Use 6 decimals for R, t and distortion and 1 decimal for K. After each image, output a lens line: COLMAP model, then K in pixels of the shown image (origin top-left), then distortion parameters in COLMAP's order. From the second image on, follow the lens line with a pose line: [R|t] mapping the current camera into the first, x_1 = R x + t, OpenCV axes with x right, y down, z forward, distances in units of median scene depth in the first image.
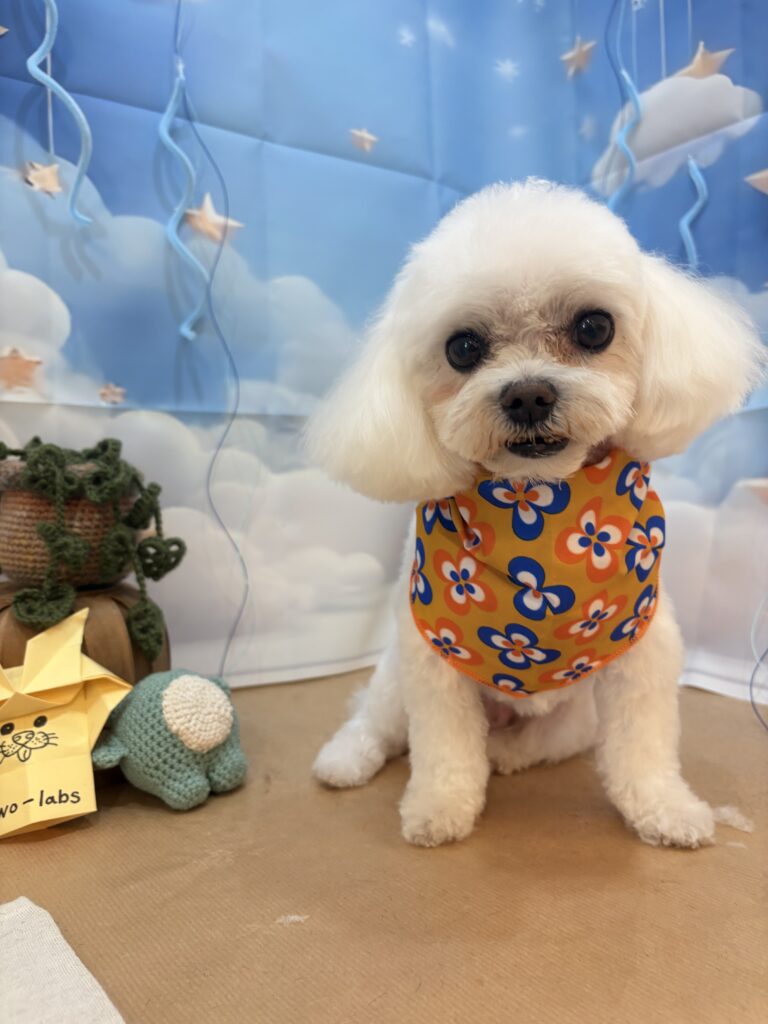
lens RADIAL K [[869.4, 0, 384.0], [0, 869.4, 512.0], [0, 0, 1]] dist [0.160326, -0.004802]
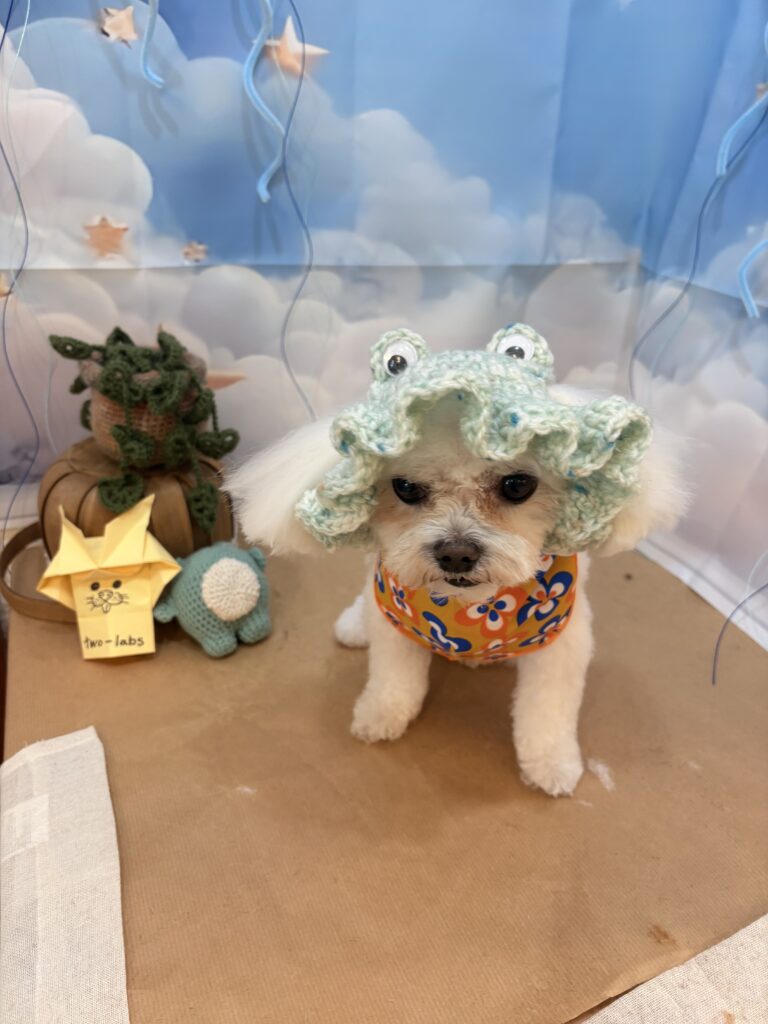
lens RADIAL K [[833.9, 0, 384.0], [0, 833.9, 512.0], [0, 0, 1]] dist [0.195372, -0.109682]
pose [[0.967142, 0.170699, -0.188407, 0.216150], [-0.069159, 0.889772, 0.451134, -0.438019], [0.244648, -0.423281, 0.872342, 0.015571]]
